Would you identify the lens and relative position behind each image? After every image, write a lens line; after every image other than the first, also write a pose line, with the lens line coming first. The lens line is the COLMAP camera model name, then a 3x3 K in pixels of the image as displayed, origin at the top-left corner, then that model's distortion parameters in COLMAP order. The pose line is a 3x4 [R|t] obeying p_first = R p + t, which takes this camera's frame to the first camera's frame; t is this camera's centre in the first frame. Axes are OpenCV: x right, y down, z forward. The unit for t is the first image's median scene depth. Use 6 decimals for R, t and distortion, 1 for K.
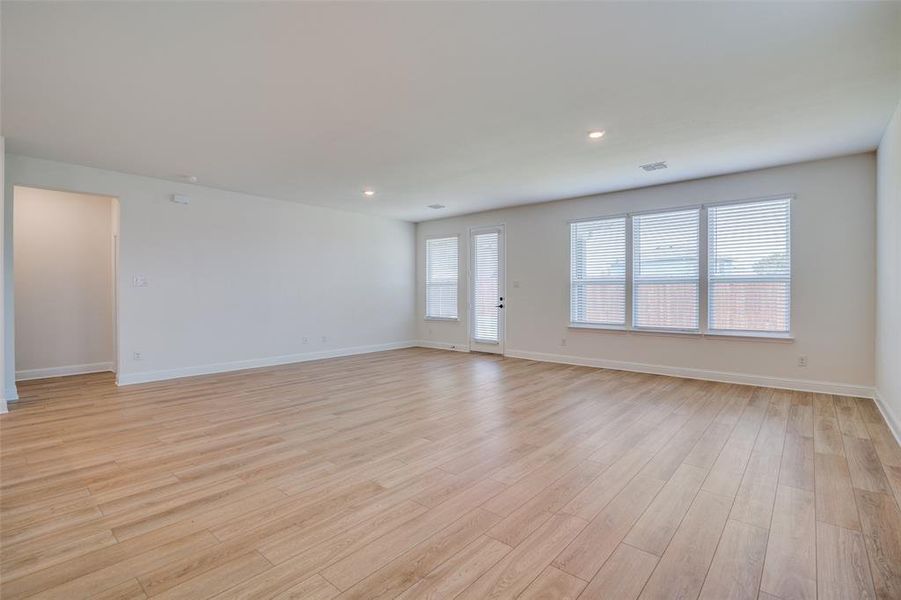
lens RADIAL K [[416.7, 0, 452.5], [0, 416.7, 297.7], [0, 0, 1]] dist [-0.017518, 0.000332]
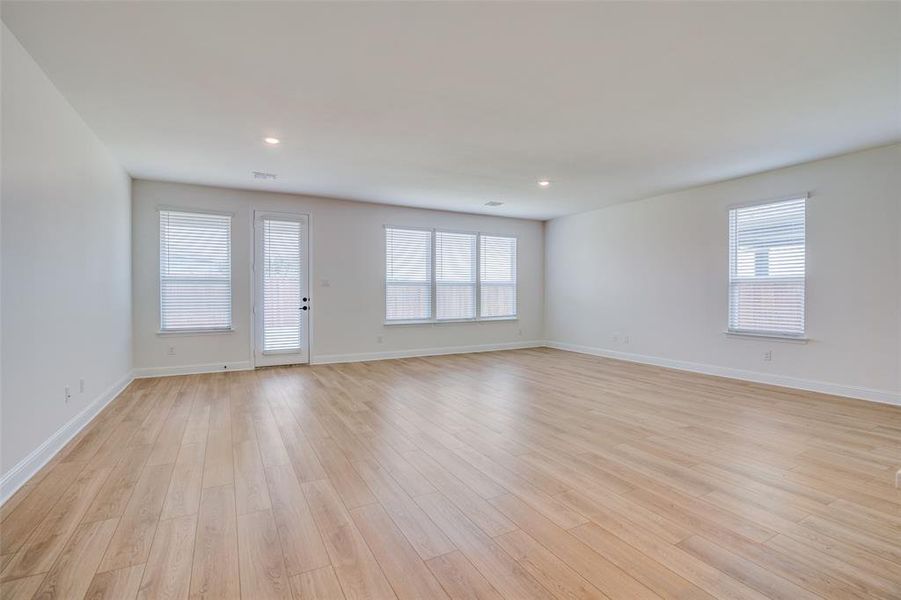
lens RADIAL K [[416.7, 0, 452.5], [0, 416.7, 297.7], [0, 0, 1]] dist [-0.017518, 0.000332]
pose [[0.350627, -0.009059, 0.936471, -0.713812], [0.011205, 0.999922, 0.005477, -0.002888], [-0.936448, 0.008573, 0.350701, 0.501414]]
